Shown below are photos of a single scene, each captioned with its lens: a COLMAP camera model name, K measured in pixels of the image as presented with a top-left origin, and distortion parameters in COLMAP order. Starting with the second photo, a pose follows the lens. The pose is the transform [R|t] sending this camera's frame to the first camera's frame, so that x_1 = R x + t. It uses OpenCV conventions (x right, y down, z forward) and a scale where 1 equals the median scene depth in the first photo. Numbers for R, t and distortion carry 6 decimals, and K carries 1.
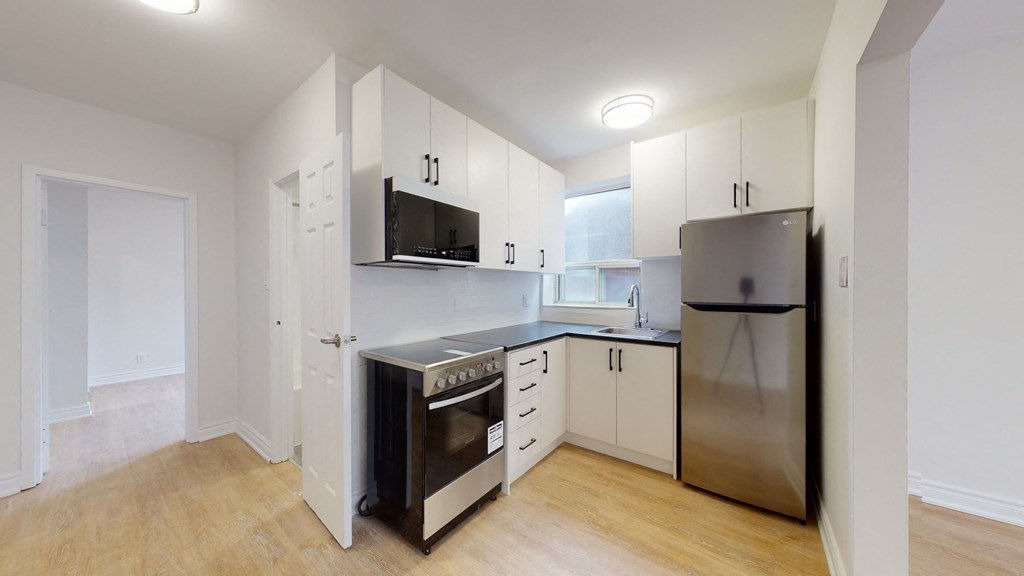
lens RADIAL K [[322.3, 0, 511.4], [0, 322.3, 288.6], [0, 0, 1]] dist [-0.001345, 0.000201]
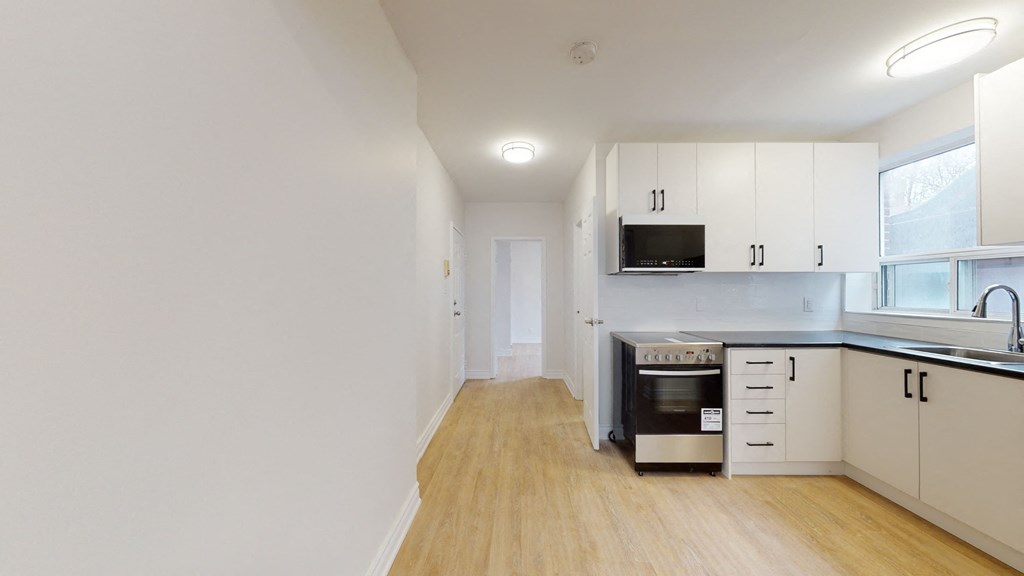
lens RADIAL K [[322.3, 0, 512.9], [0, 322.3, 290.3], [0, 0, 1]] dist [-0.001345, 0.000201]
pose [[0.592735, -0.000768, -0.805397, 0.422042], [-0.000640, 0.999999, -0.001424, 0.001469], [0.805397, 0.001360, 0.592734, -0.233378]]
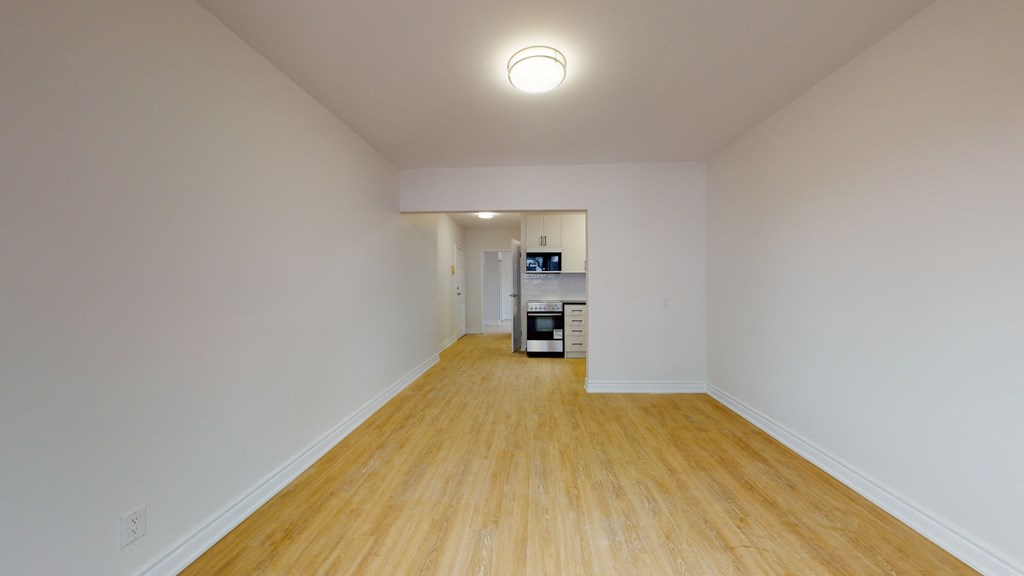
lens RADIAL K [[322.3, 0, 513.2], [0, 322.3, 290.9], [0, 0, 1]] dist [-0.001345, 0.000201]
pose [[0.549890, 0.021249, -0.834967, 1.906932], [0.000144, 0.999674, 0.025535, 0.013041], [0.835237, -0.014162, 0.549708, -0.792245]]
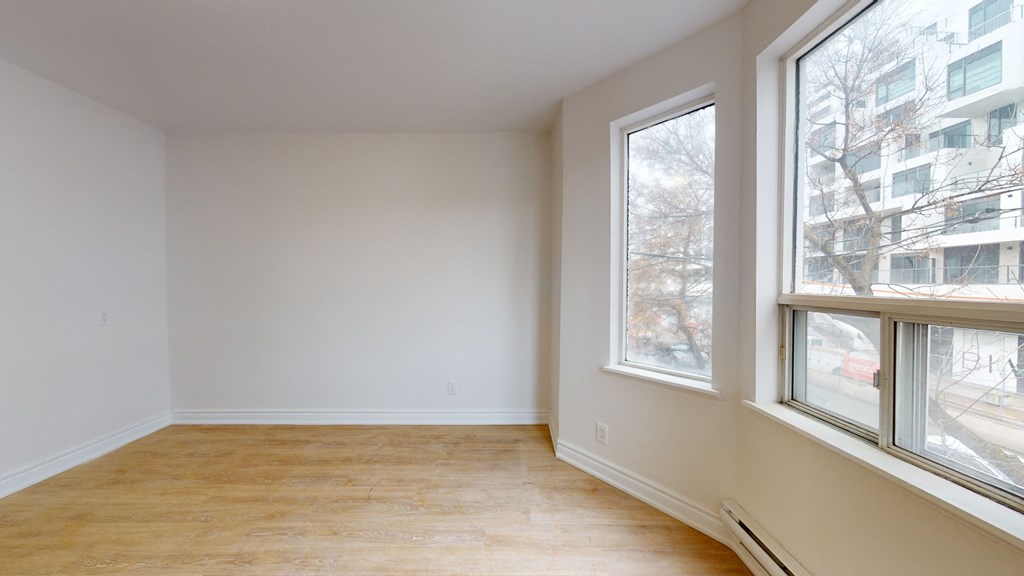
lens RADIAL K [[322.3, 0, 511.5], [0, 322.3, 289.4], [0, 0, 1]] dist [-0.001345, 0.000201]
pose [[0.791025, -0.006971, 0.611744, 1.348866], [-0.001233, 0.999915, 0.012988, 0.011160], [-0.611782, -0.011029, 0.790949, -0.951060]]
